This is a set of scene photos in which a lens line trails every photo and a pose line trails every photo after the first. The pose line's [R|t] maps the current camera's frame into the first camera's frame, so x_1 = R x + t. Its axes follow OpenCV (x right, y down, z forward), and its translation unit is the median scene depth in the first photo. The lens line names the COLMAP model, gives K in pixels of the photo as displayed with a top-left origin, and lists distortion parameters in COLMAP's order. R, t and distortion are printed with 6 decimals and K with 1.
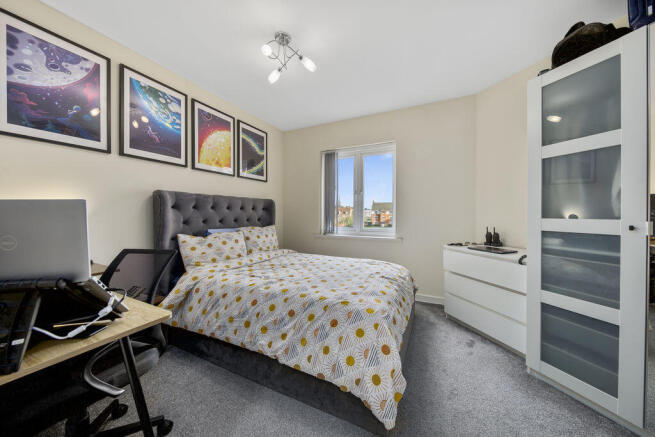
lens RADIAL K [[230.5, 0, 327.5], [0, 230.5, 218.5], [0, 0, 1]] dist [0.000066, -0.000080]
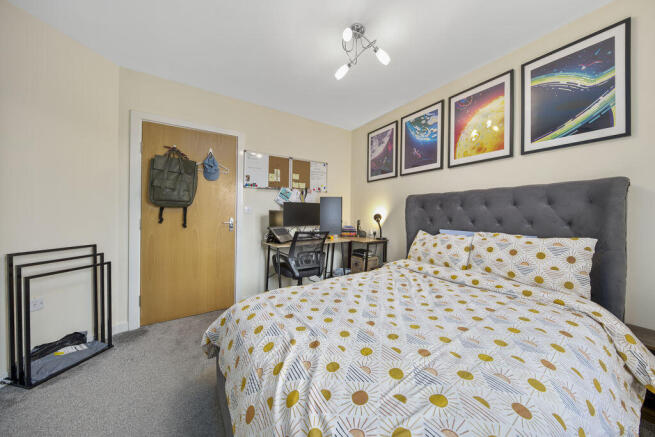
lens RADIAL K [[216.5, 0, 327.5], [0, 216.5, 218.5], [0, 0, 1]] dist [-0.020015, 0.000042]
pose [[-0.523042, 0.022868, -0.852000, 0.482179], [-0.009096, 0.999433, 0.032409, -0.021396], [0.852258, 0.024702, -0.522537, 1.027962]]
